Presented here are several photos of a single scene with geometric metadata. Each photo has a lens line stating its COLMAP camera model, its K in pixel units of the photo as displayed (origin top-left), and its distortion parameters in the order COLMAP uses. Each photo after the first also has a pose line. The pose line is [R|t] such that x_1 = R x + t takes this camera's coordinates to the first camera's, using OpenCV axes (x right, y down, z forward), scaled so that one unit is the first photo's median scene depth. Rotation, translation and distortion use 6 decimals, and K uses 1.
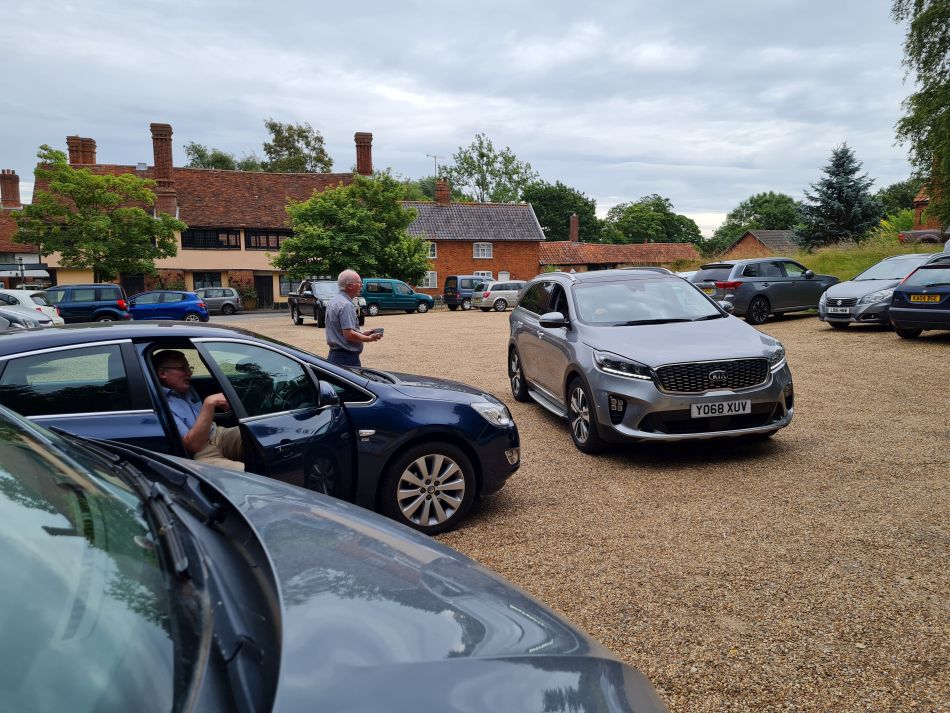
lens RADIAL K [[722.5, 0, 474.2], [0, 722.5, 356.9], [0, 0, 1]] dist [0.051181, 0.001219]
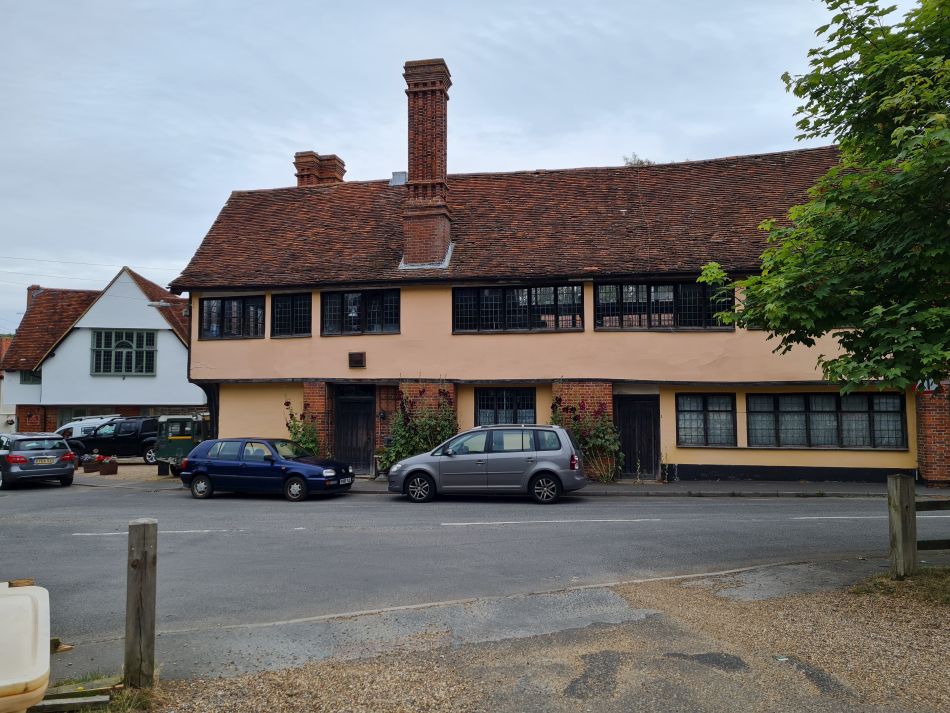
lens RADIAL K [[722.5, 0, 474.4], [0, 722.5, 357.9], [0, 0, 1]] dist [0.051181, 0.001219]
pose [[0.900160, -0.025057, -0.434838, -0.201666], [-0.054457, 0.984036, -0.169435, -0.061494], [0.432142, 0.176199, 0.884425, 0.622393]]
